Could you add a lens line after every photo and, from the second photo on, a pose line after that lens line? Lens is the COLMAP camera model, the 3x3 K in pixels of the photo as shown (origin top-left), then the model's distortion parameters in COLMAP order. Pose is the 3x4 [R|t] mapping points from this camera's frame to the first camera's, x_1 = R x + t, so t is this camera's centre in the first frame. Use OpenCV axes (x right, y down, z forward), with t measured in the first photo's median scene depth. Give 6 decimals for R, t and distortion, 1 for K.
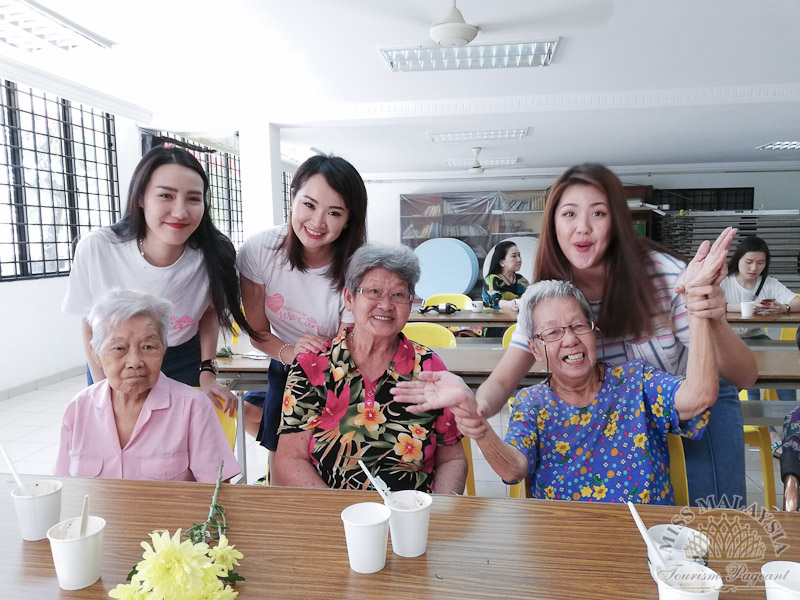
lens RADIAL K [[603.9, 0, 400.0], [0, 603.9, 300.0], [0, 0, 1]] dist [0.009427, -0.009101]
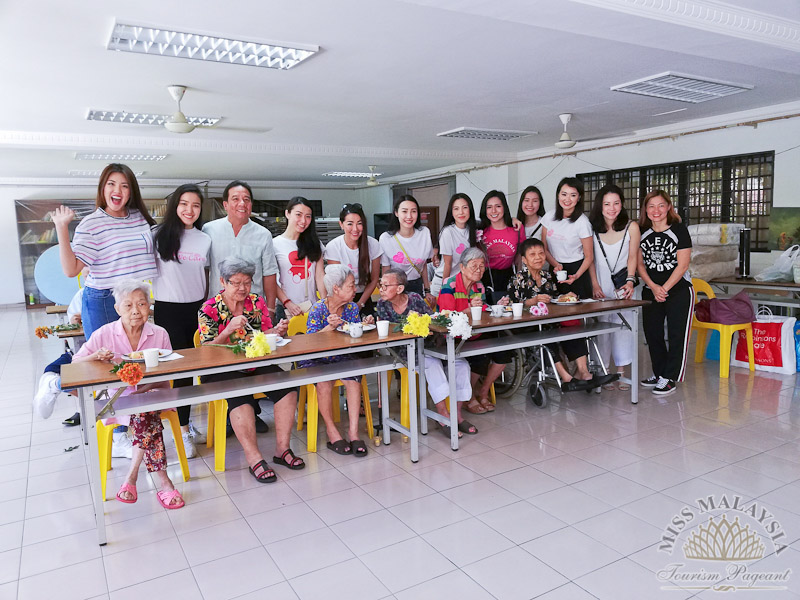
lens RADIAL K [[603.9, 0, 400.0], [0, 603.9, 300.0], [0, 0, 1]] dist [0.009427, -0.009101]
pose [[0.769980, -0.084449, 0.632455, -0.164485], [0.084248, 0.995980, 0.030422, 0.012178], [-0.632482, 0.029858, 0.773999, -0.170103]]
